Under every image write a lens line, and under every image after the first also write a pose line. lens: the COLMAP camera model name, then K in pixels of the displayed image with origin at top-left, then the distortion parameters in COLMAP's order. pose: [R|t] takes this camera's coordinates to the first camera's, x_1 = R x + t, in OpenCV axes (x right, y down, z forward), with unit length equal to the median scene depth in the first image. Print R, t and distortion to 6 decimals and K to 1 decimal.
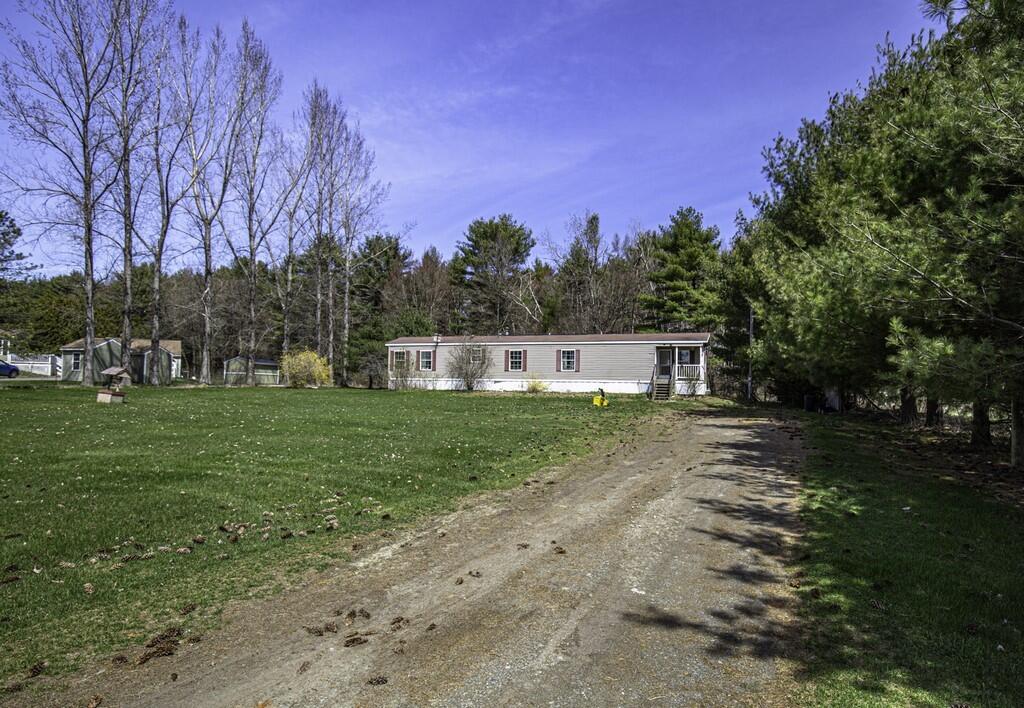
lens RADIAL K [[592.0, 0, 551.0], [0, 592.0, 355.1], [0, 0, 1]] dist [-0.033345, 0.012384]
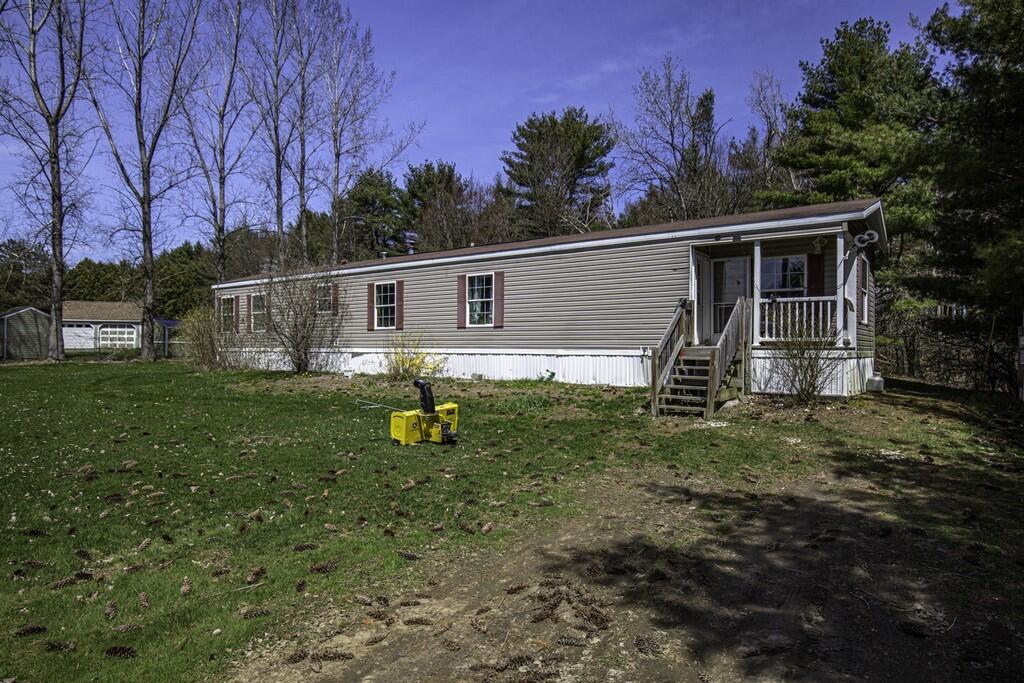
lens RADIAL K [[628.5, 0, 512.0], [0, 628.5, 341.5], [0, 0, 1]] dist [-0.002511, -0.000679]
pose [[0.950586, -0.014863, -0.310105, 0.153697], [0.026762, 0.999058, 0.034154, 0.019427], [0.309306, -0.040765, 0.950089, 0.512346]]
